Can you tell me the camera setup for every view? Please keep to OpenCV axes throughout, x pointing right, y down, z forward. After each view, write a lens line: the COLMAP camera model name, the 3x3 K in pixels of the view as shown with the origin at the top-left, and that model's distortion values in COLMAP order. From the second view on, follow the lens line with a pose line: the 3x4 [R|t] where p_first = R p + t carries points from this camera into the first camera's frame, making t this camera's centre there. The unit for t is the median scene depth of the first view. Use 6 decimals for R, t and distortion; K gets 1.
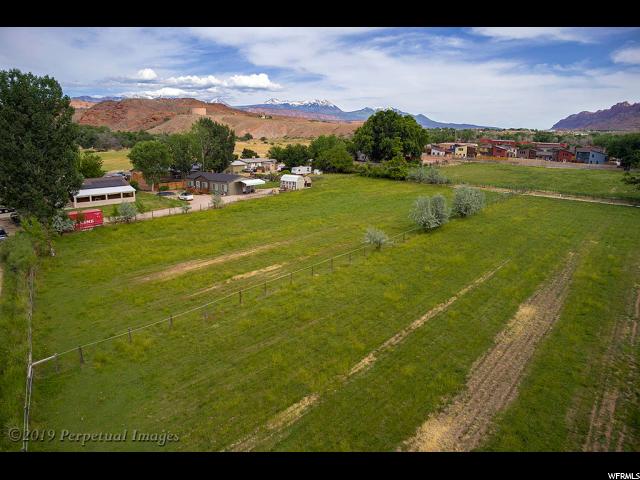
lens RADIAL K [[405.0, 0, 320.0], [0, 405.0, 240.0], [0, 0, 1]] dist [-0.132392, 0.061646]
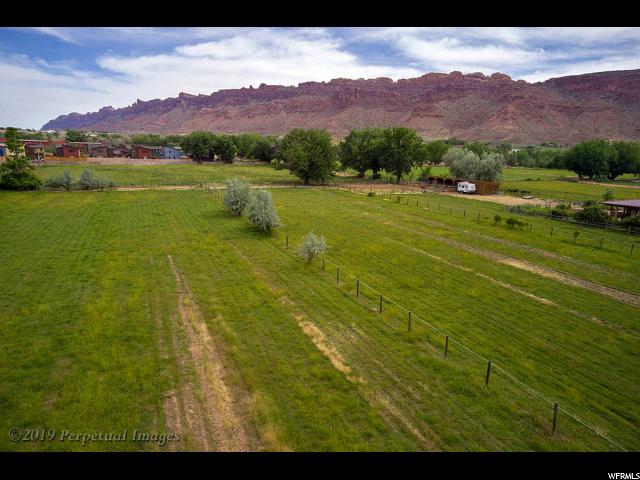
lens RADIAL K [[402.1, 0, 315.2], [0, 402.1, 228.4], [0, 0, 1]] dist [-0.046462, 0.060220]
pose [[0.442465, -0.173498, 0.879843, -0.210675], [0.208228, 0.974169, 0.087383, -0.041907], [-0.872276, 0.144544, 0.467163, 0.259535]]
